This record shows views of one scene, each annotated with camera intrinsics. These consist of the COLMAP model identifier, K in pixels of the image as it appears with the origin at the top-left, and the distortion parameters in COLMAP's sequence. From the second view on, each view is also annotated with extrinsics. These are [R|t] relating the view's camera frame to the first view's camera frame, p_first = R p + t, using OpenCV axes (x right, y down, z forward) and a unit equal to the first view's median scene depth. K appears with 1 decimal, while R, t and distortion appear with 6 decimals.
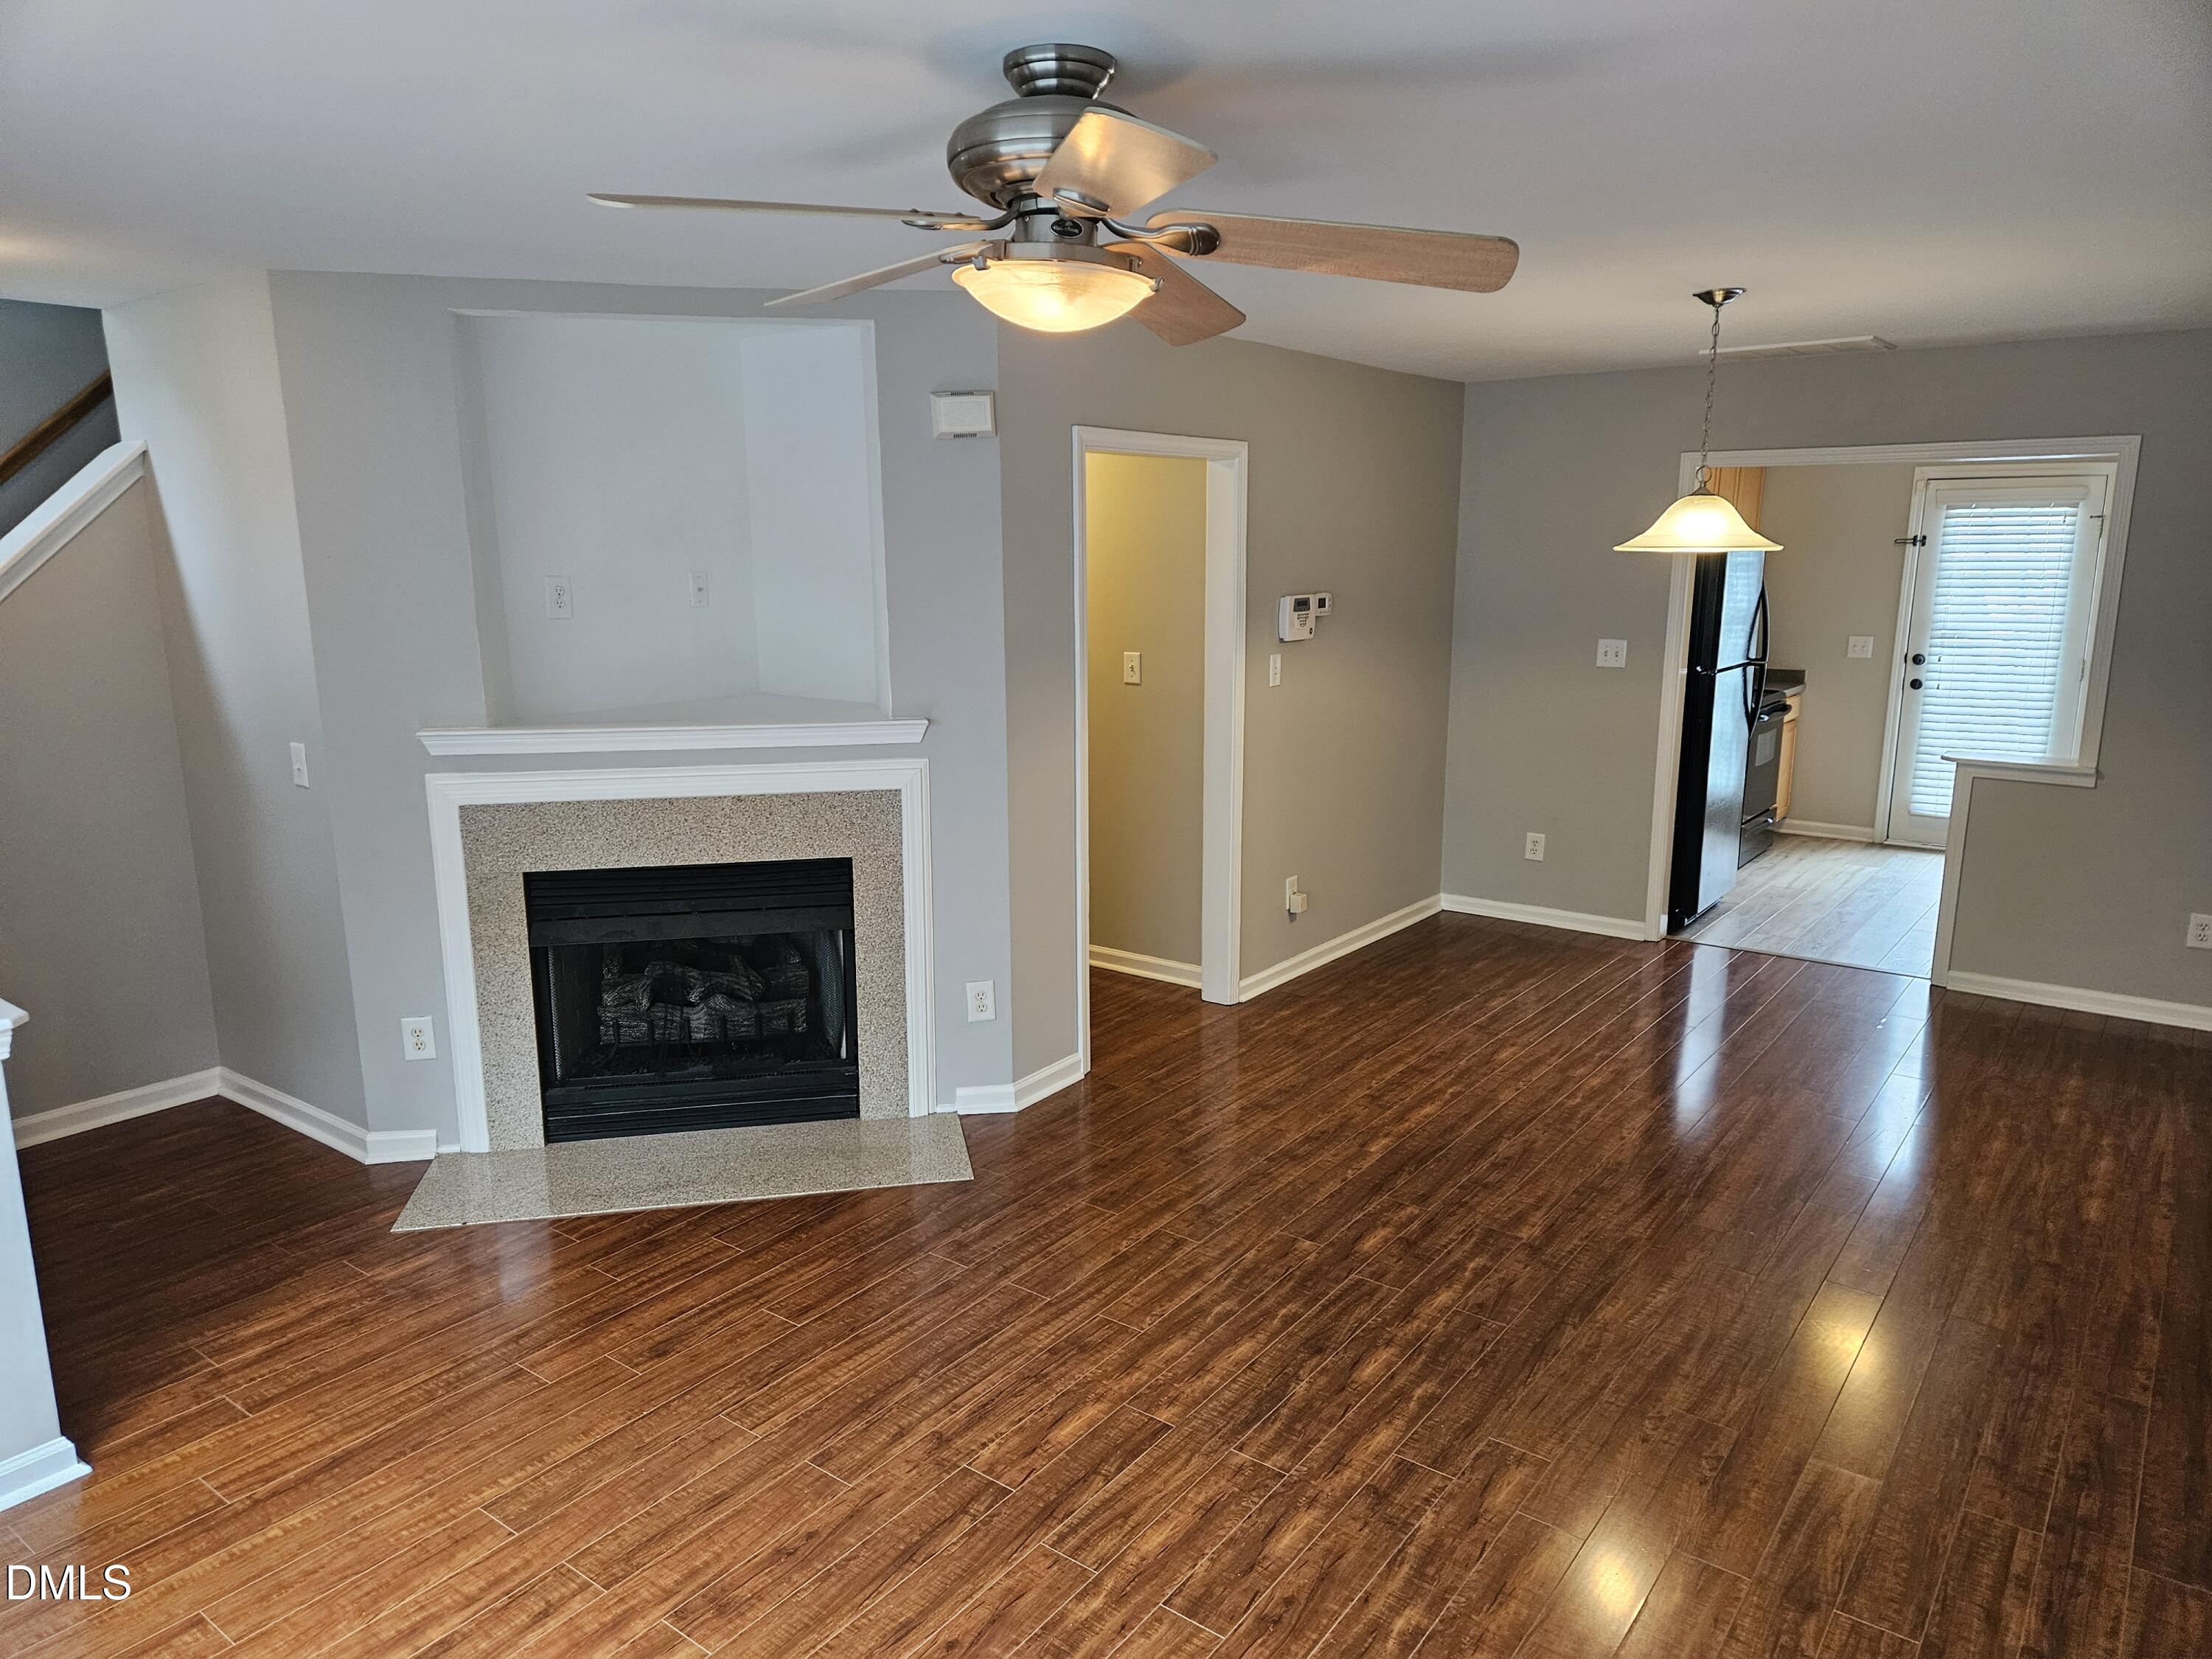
lens RADIAL K [[1479.6, 0, 1073.8], [0, 1479.6, 838.5], [0, 0, 1]] dist [0.058491, -0.011078]
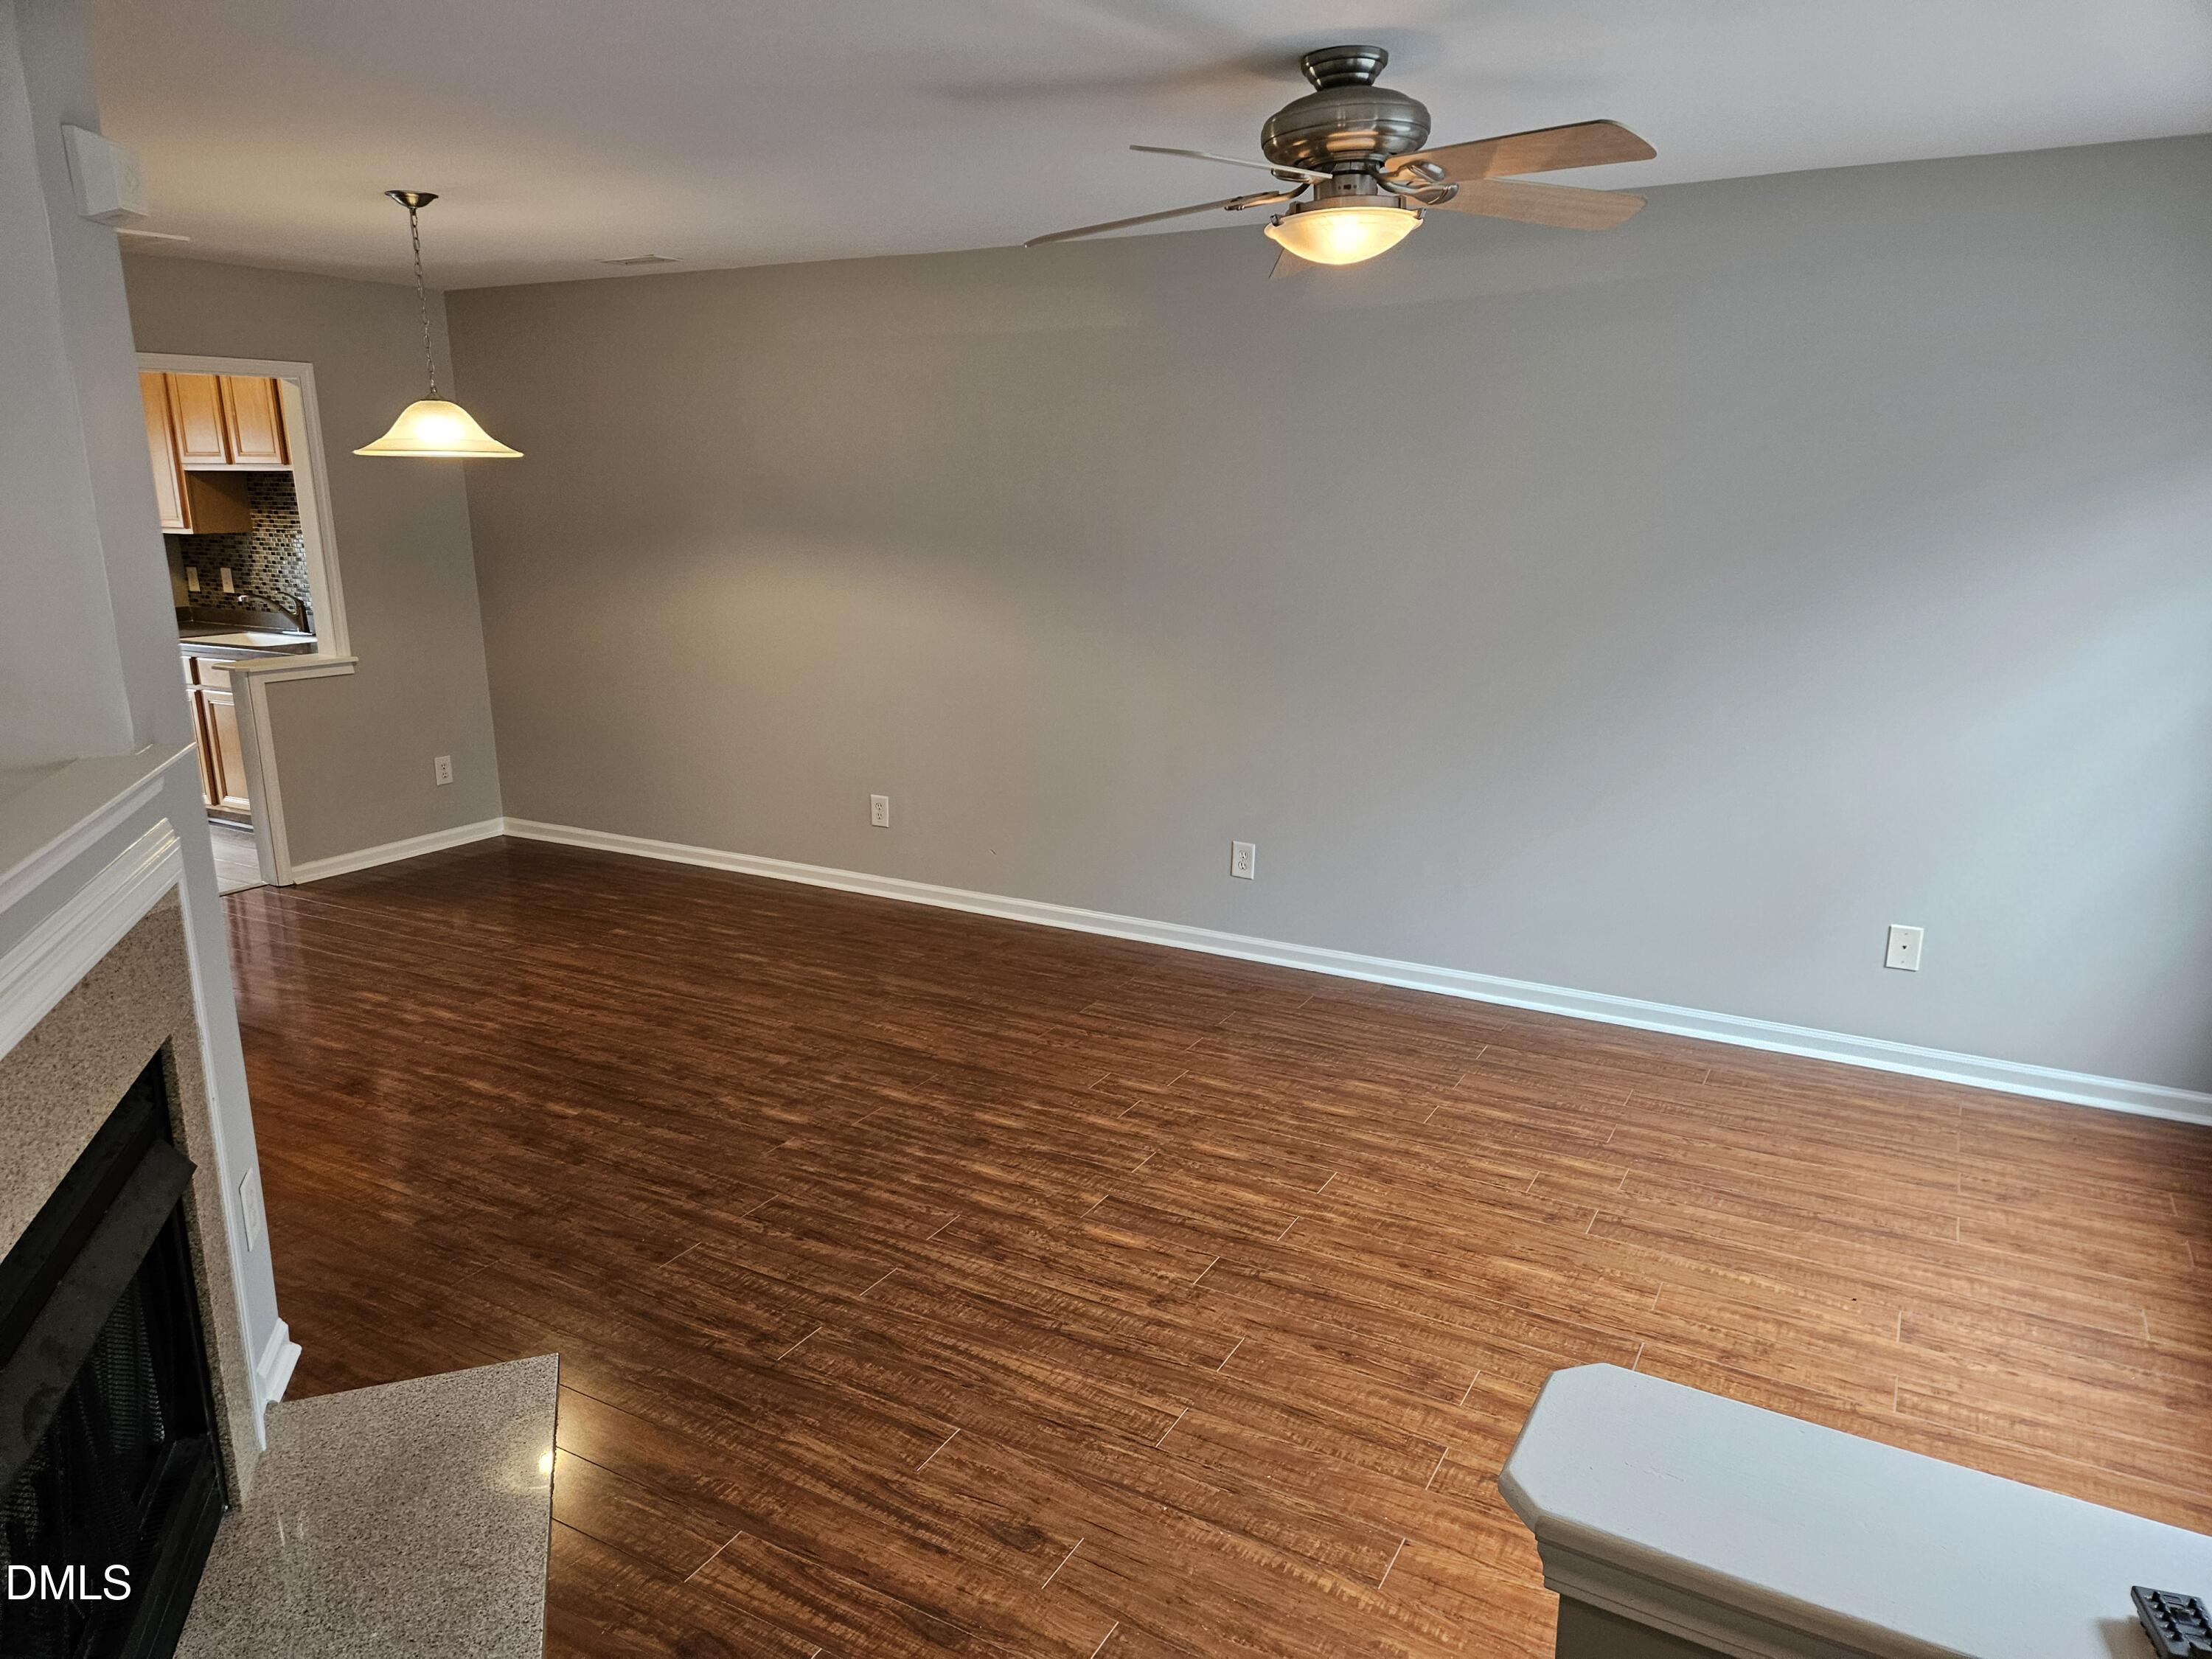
lens RADIAL K [[1479.6, 0, 1117.2], [0, 1479.6, 826.3], [0, 0, 1]] dist [0.058491, -0.011078]
pose [[-0.146298, -0.227612, 0.962699, -0.857265], [0.204602, 0.945165, 0.254559, -0.151984], [-0.967851, 0.234212, -0.091706, 0.893428]]
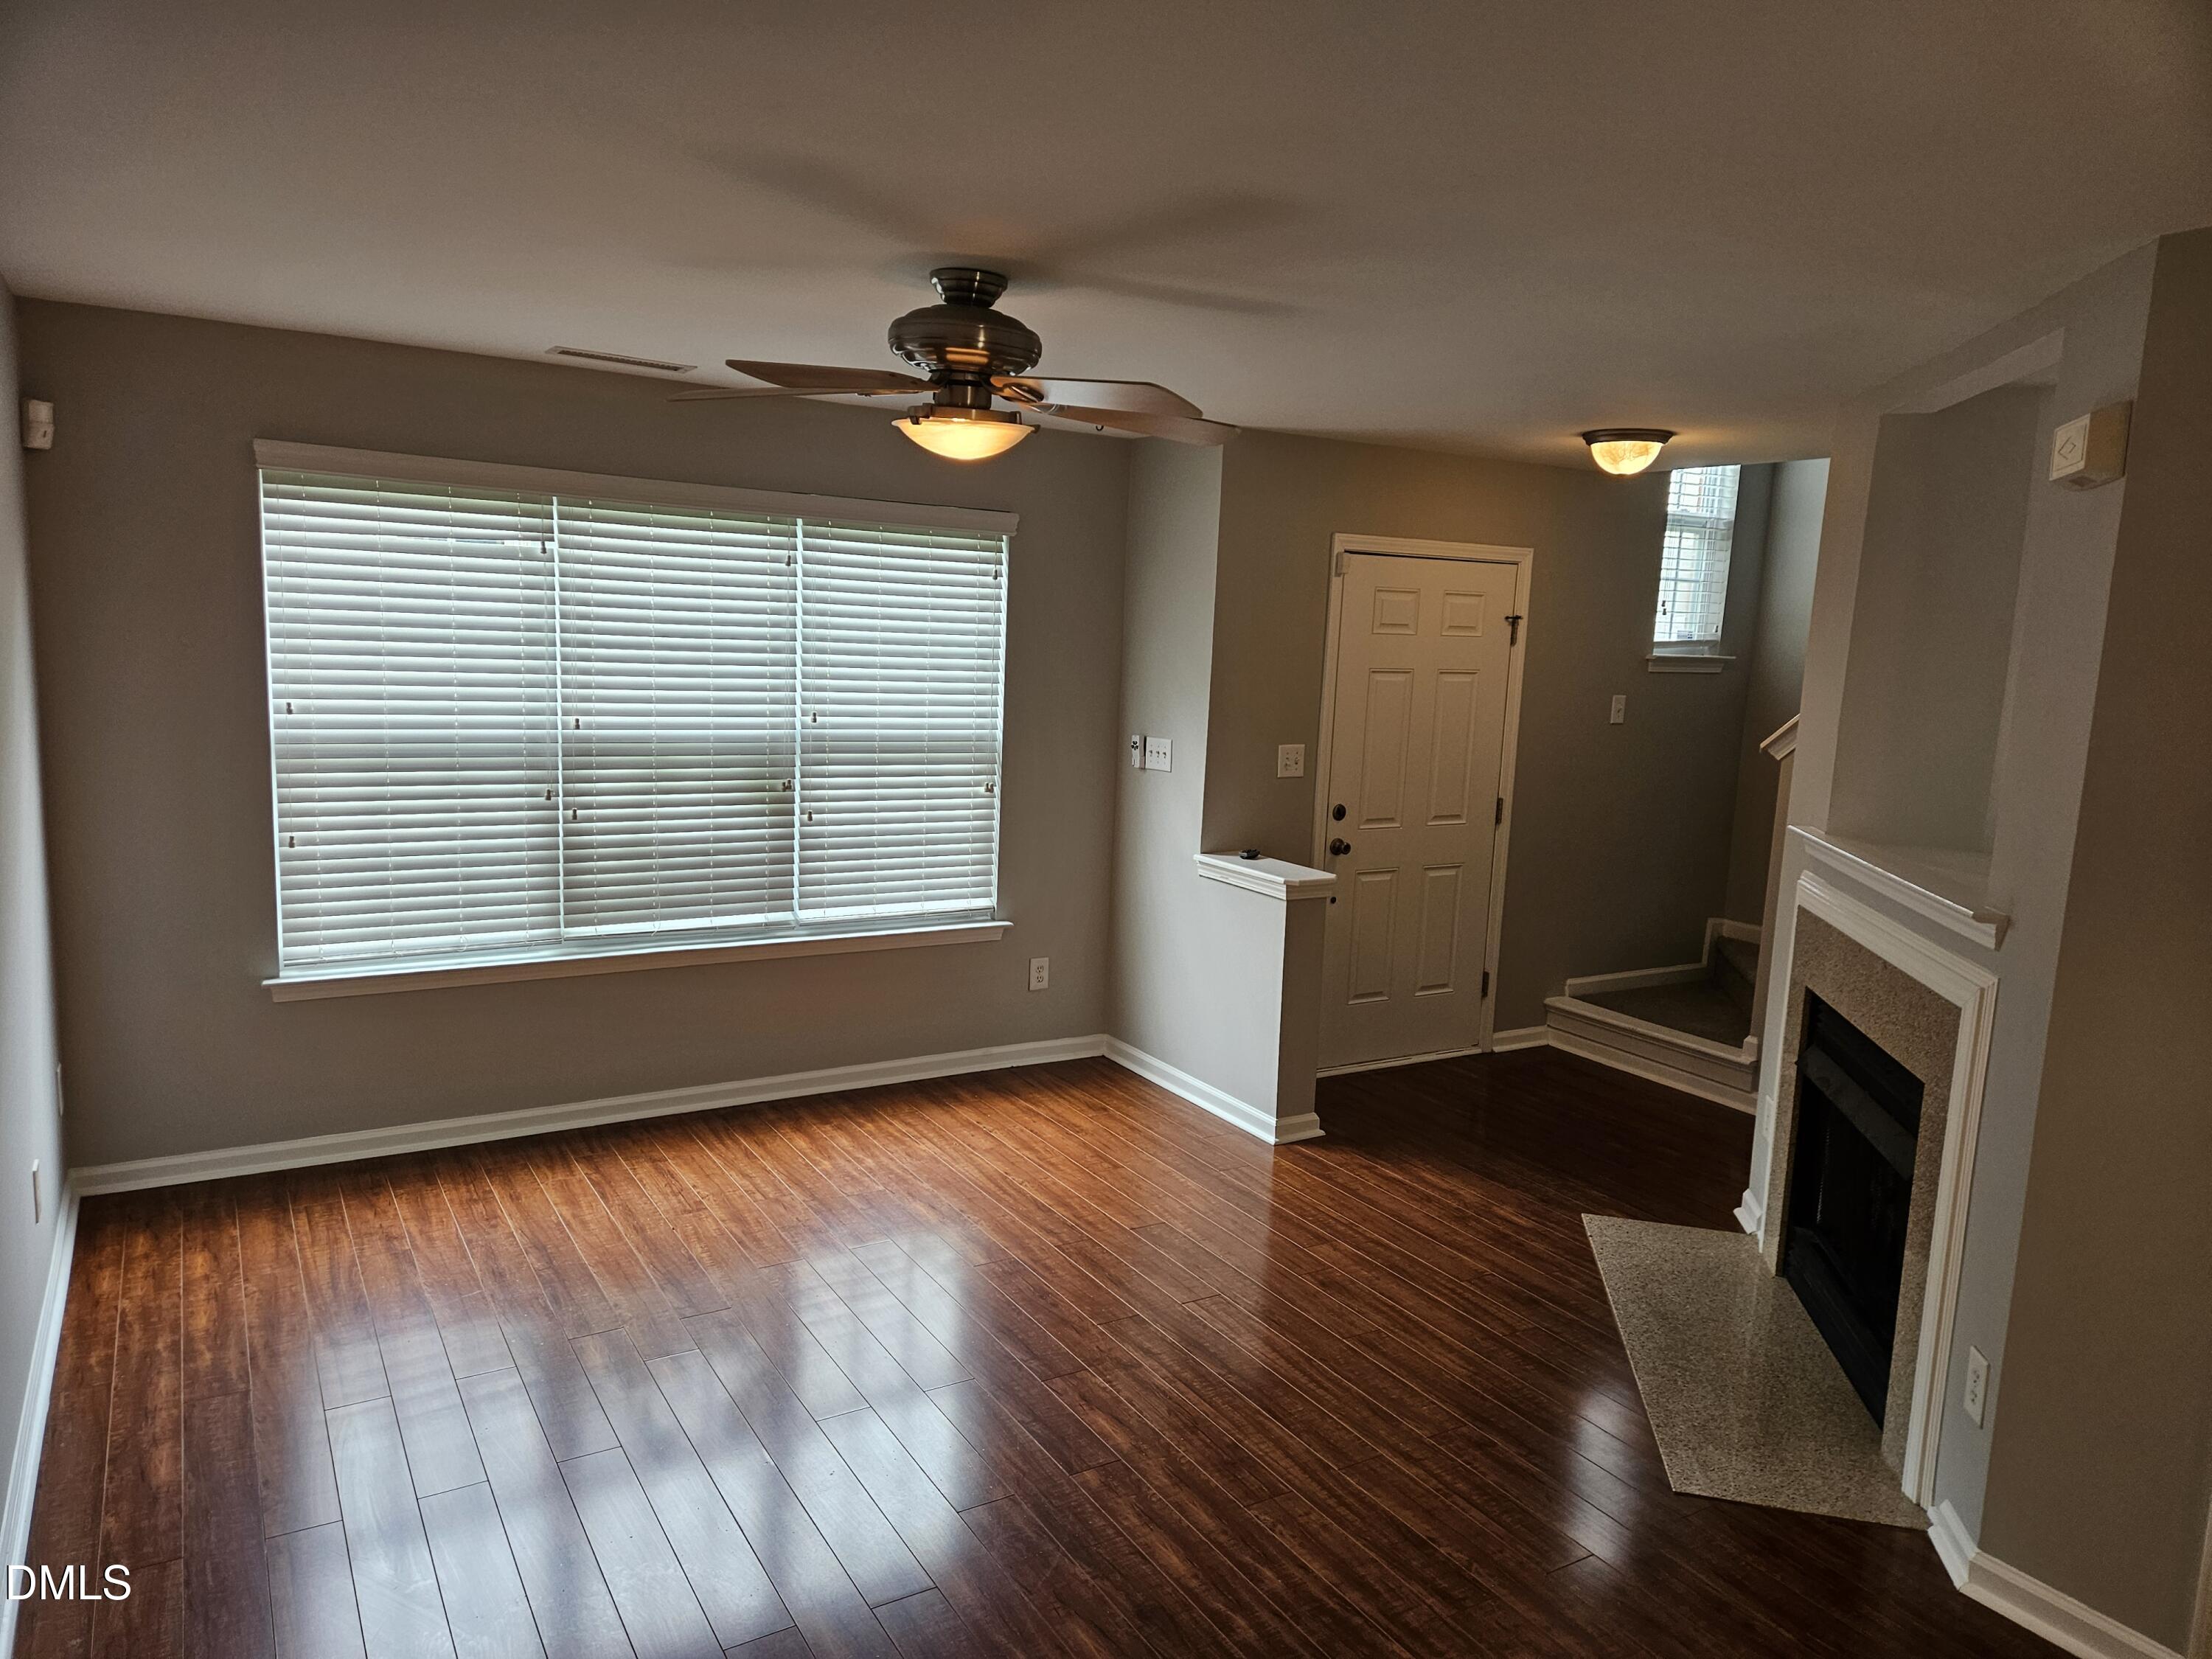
lens RADIAL K [[1479.6, 0, 1093.6], [0, 1479.6, 843.5], [0, 0, 1]] dist [0.058491, -0.011078]
pose [[-0.365078, 0.125031, -0.922543, 0.811276], [-0.233200, 0.947067, 0.220639, -0.204104], [0.901296, 0.295688, -0.316597, 1.044969]]
